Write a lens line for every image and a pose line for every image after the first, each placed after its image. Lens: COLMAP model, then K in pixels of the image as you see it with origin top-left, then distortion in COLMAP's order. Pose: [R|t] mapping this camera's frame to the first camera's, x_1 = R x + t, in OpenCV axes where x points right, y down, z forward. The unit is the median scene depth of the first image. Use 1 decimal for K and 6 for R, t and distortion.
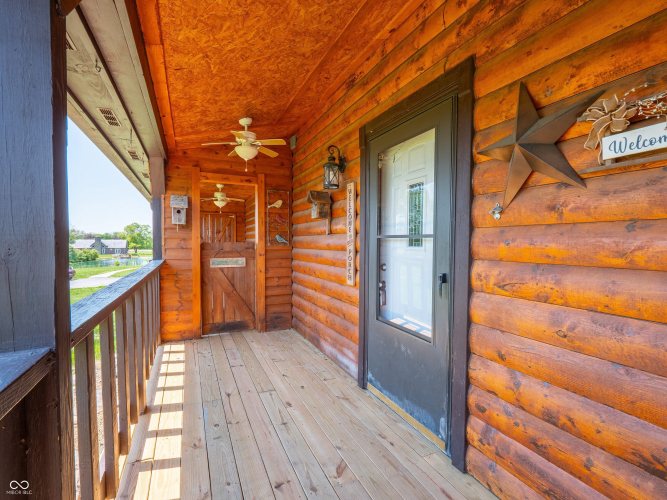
lens RADIAL K [[329.3, 0, 333.8], [0, 329.3, 250.2], [0, 0, 1]] dist [-0.013346, -0.004778]
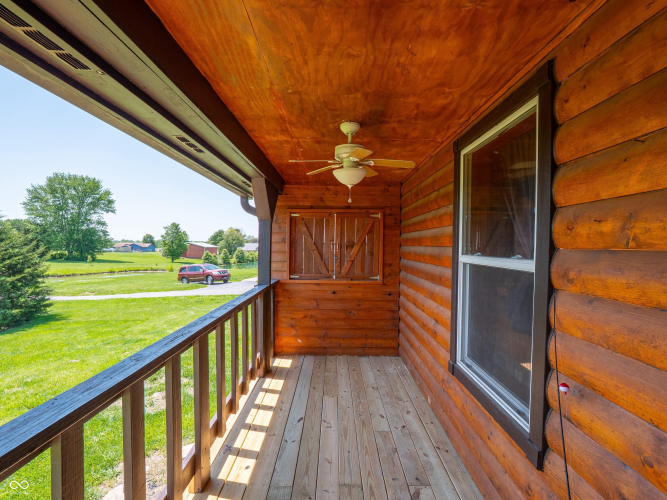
lens RADIAL K [[329.3, 0, 332.8], [0, 329.3, 249.2], [0, 0, 1]] dist [-0.013346, -0.004778]
pose [[0.914947, 0.010463, -0.403439, -0.314559], [-0.017010, 0.999775, -0.012648, -0.081060], [0.403216, 0.018435, 0.914919, 0.968659]]
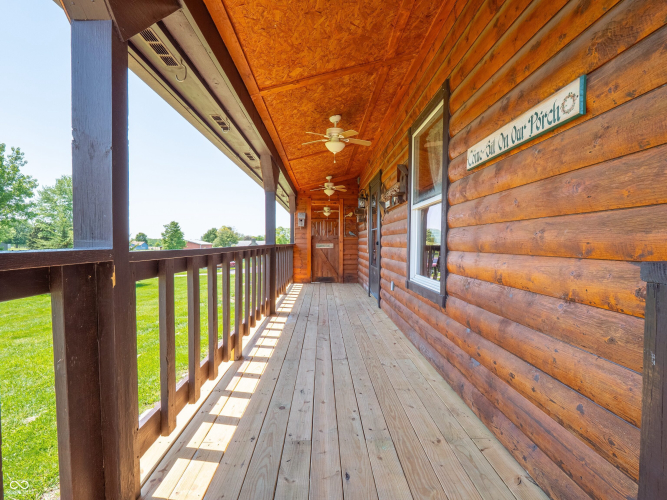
lens RADIAL K [[329.3, 0, 331.8], [0, 329.3, 248.7], [0, 0, 1]] dist [-0.013346, -0.004778]
pose [[0.927260, 0.007475, -0.374345, 0.436553], [-0.011538, 0.999896, -0.008615, 0.069183], [0.374241, 0.012307, 0.927250, -0.768876]]
